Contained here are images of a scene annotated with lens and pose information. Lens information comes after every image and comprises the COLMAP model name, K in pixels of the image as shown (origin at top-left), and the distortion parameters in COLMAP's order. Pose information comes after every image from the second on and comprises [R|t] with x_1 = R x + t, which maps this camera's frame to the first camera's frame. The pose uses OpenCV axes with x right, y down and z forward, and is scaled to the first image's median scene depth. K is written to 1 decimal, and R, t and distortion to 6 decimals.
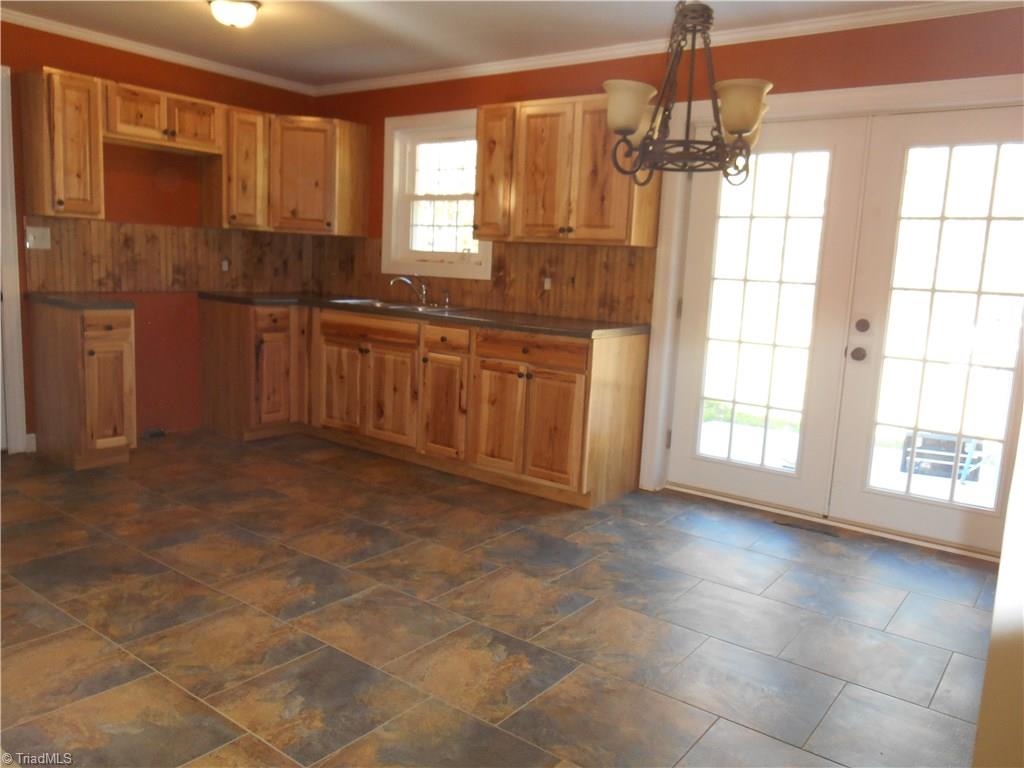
lens RADIAL K [[797.9, 0, 513.2], [0, 797.9, 390.1], [0, 0, 1]] dist [-0.027583, 0.014573]
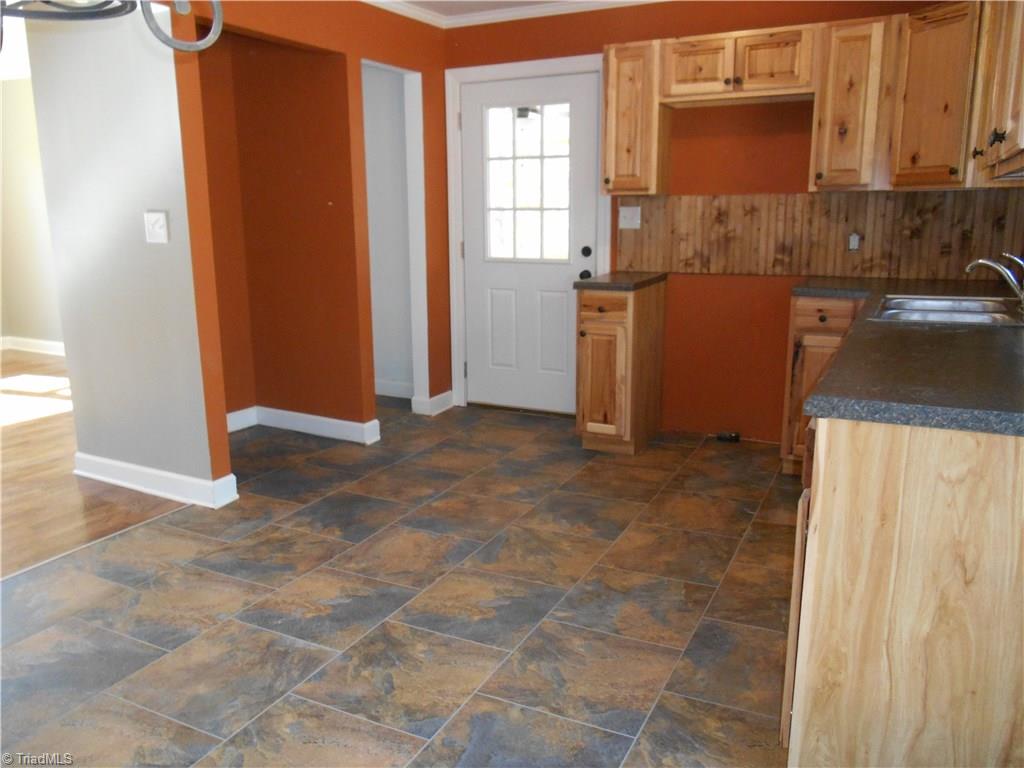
lens RADIAL K [[797.9, 0, 508.9], [0, 797.9, 389.8], [0, 0, 1]] dist [-0.027583, 0.014573]
pose [[0.166981, 0.159861, -0.972914, 0.411218], [-0.138105, 0.980832, 0.137459, -0.097704], [0.976240, 0.111411, 0.185858, 0.703861]]
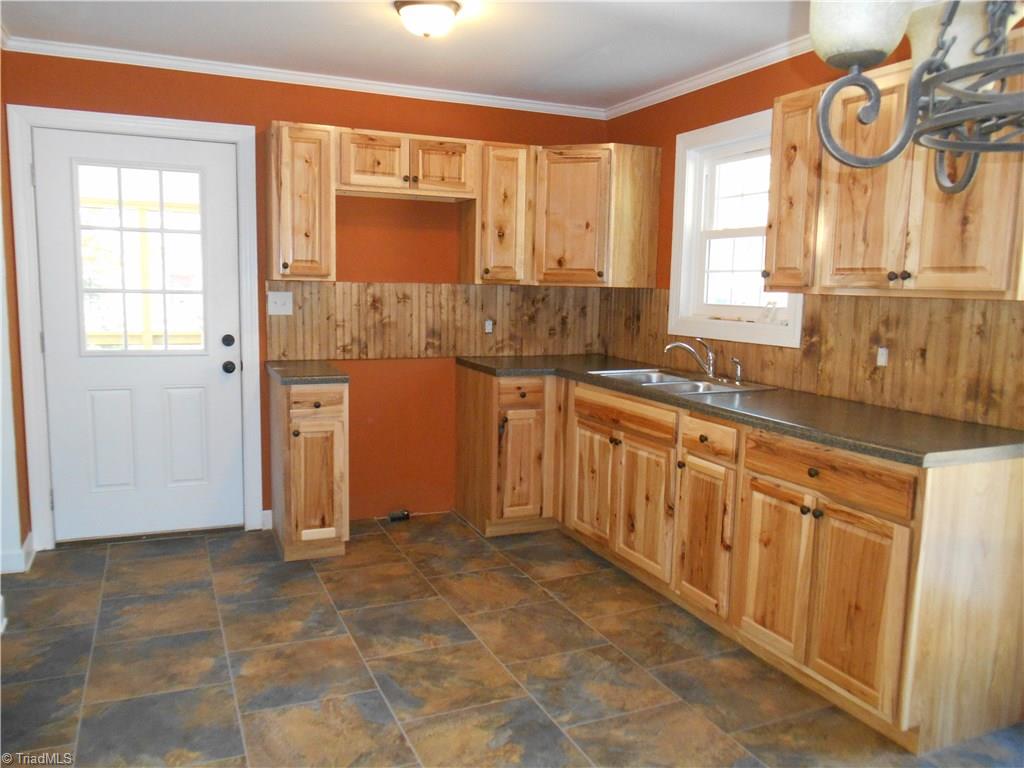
lens RADIAL K [[797.9, 0, 508.6], [0, 797.9, 389.2], [0, 0, 1]] dist [-0.027583, 0.014573]
pose [[0.870356, 0.032097, -0.491376, 0.105777], [-0.054214, 0.998053, -0.030833, -0.078197], [0.489430, 0.053475, 0.870402, 0.324990]]
